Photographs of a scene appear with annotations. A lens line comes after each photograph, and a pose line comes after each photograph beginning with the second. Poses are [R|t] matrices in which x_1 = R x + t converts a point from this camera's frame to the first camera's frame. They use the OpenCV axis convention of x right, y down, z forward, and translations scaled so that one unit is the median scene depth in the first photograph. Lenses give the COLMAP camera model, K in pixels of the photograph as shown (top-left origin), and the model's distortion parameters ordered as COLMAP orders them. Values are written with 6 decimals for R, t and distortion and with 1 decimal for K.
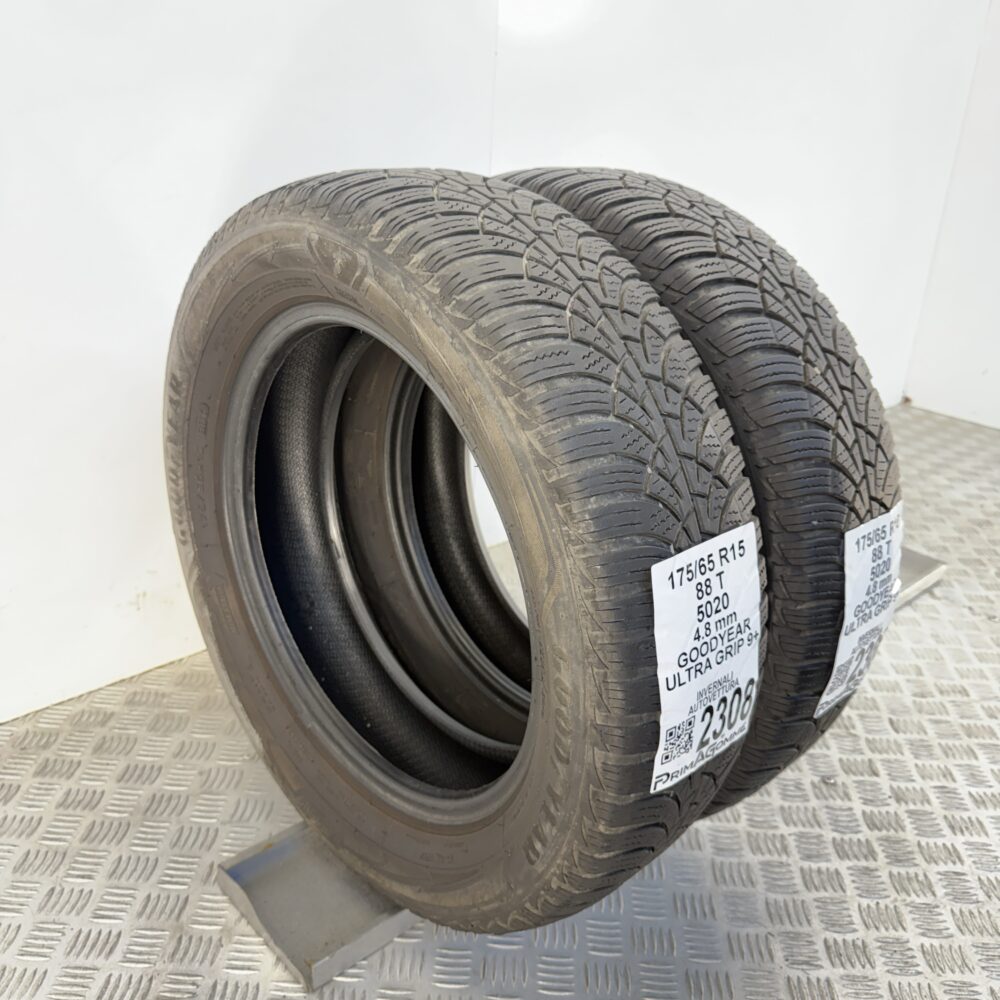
lens RADIAL K [[947.2, 0, 500.0], [0, 947.2, 500.0], [0, 0, 1]] dist [0.143649, -0.248560]
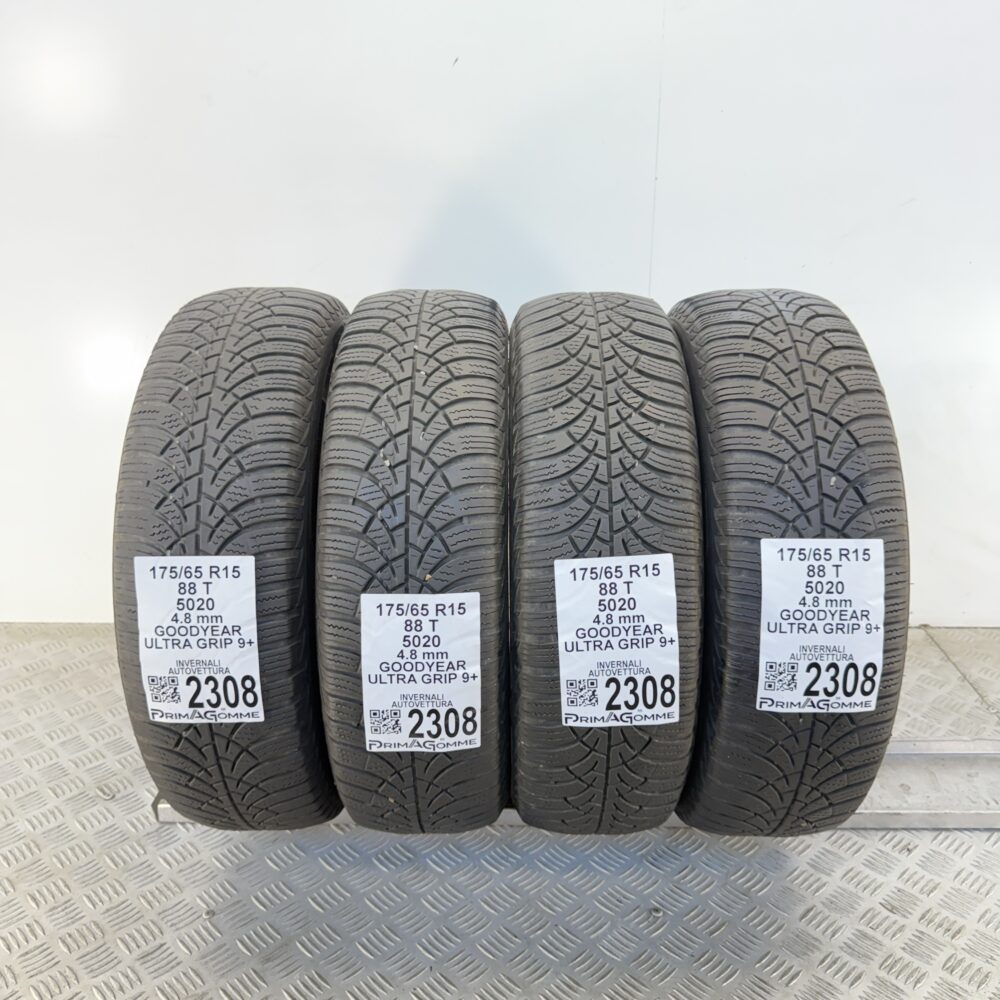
lens RADIAL K [[947.2, 0, 500.0], [0, 947.2, 500.0], [0, 0, 1]] dist [0.143649, -0.248560]
pose [[0.716192, 0.186883, -0.672416, 1.434895], [-0.233826, 0.972049, 0.021111, -0.167565], [0.657567, 0.142109, 0.739872, 0.226746]]
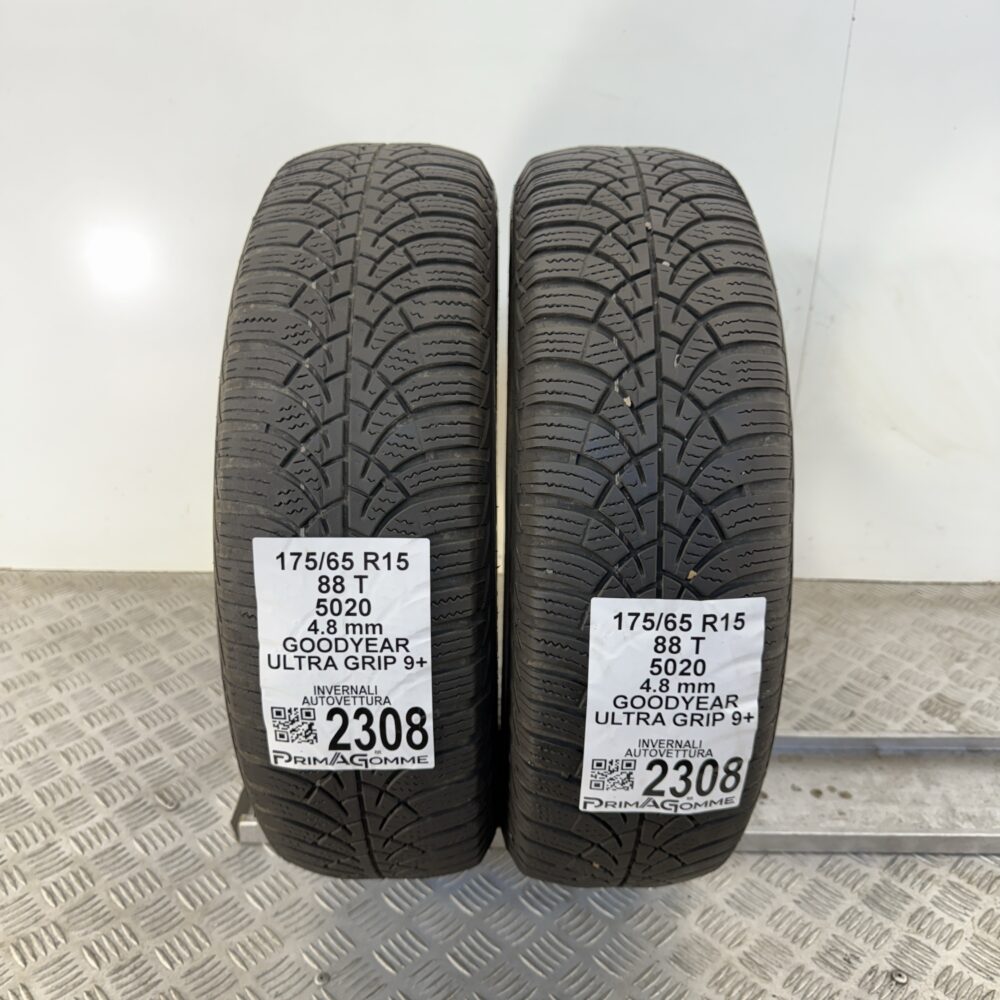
lens RADIAL K [[949.7, 0, 503.5], [0, 949.7, 496.4], [0, 0, 1]] dist [0.161293, -0.311380]
pose [[0.724481, 0.253209, -0.641103, 0.908038], [-0.243066, 0.964186, 0.106137, -0.132885], [0.645017, 0.078936, 0.760080, 0.361272]]
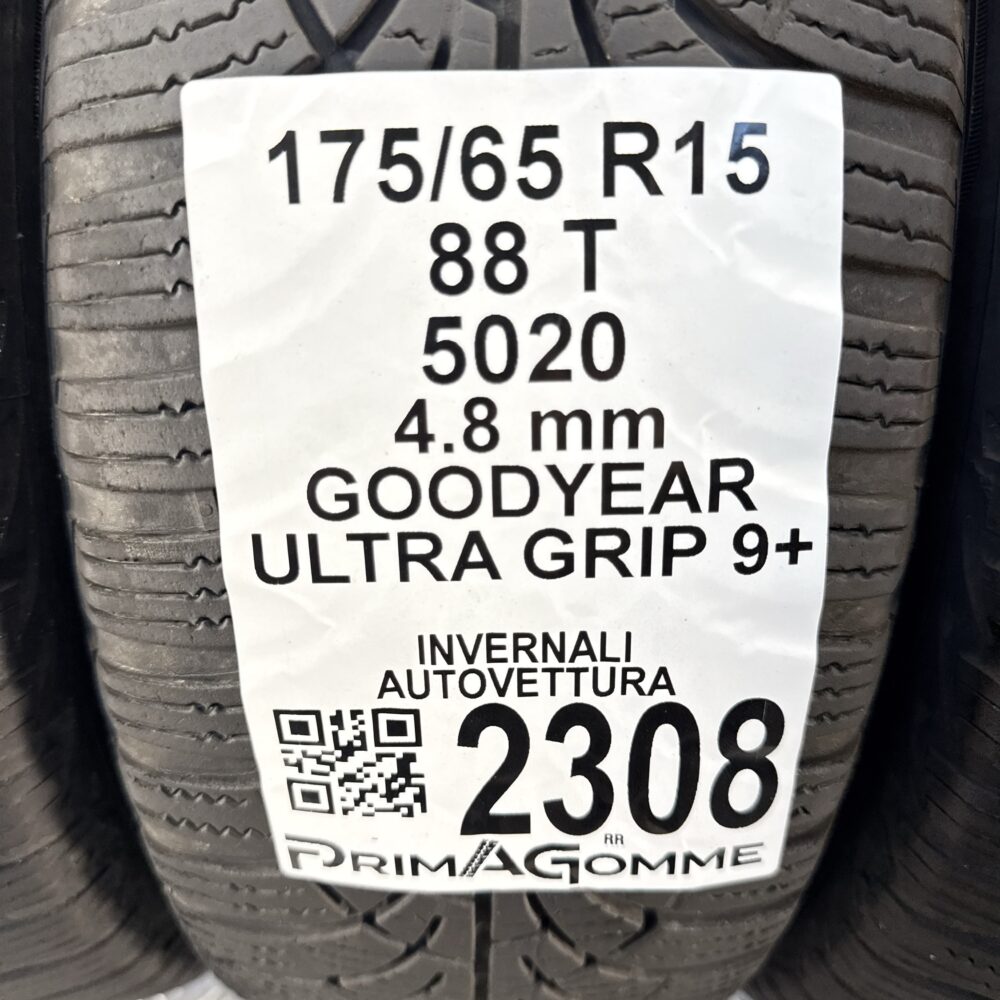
lens RADIAL K [[947.2, 0, 500.0], [0, 947.2, 500.0], [0, 0, 1]] dist [0.143649, -0.248560]
pose [[0.735327, 0.270997, -0.621172, 0.382864], [-0.218721, 0.962421, 0.160957, 0.109603], [0.641448, 0.017508, 0.766967, 0.785019]]
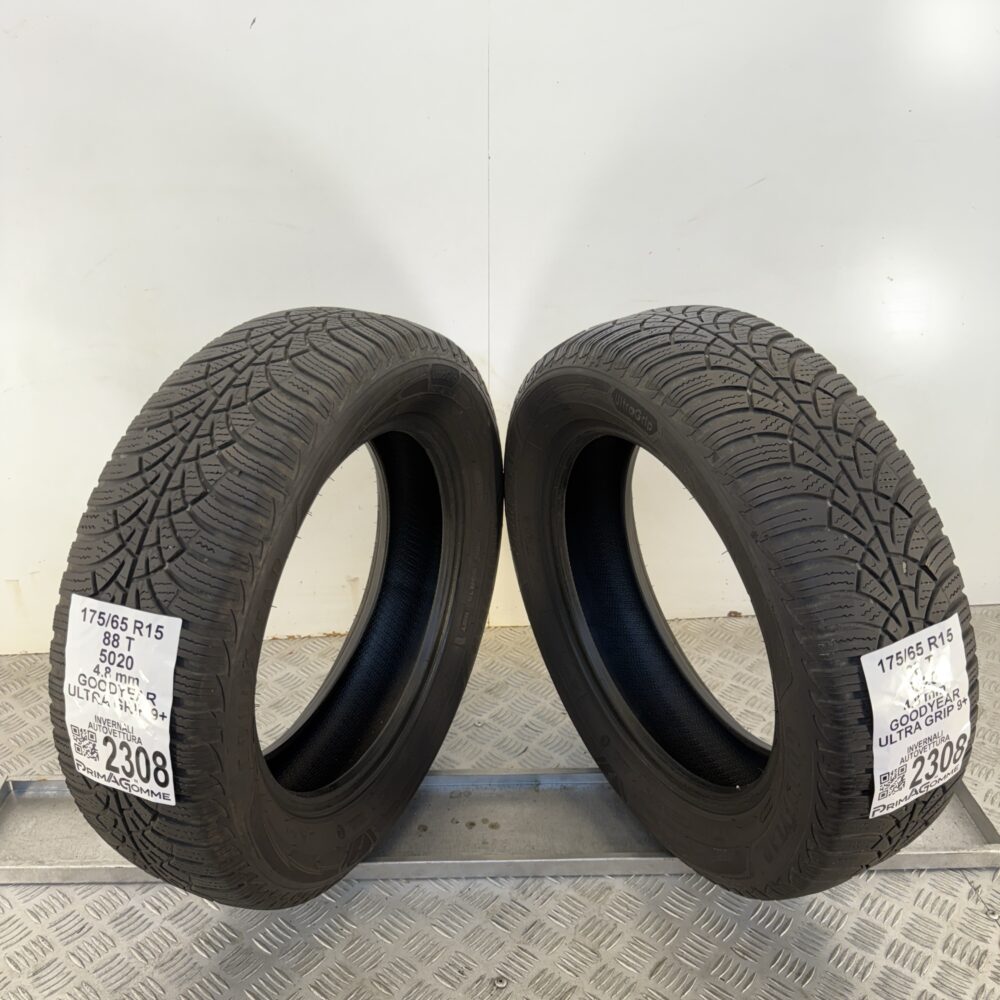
lens RADIAL K [[947.2, 0, 500.0], [0, 947.2, 500.0], [0, 0, 1]] dist [0.143649, -0.248560]
pose [[0.411493, 0.286747, -0.865130, 1.418844], [-0.367573, 0.920812, 0.130369, -0.413725], [0.834005, 0.264352, 0.484308, 0.742445]]
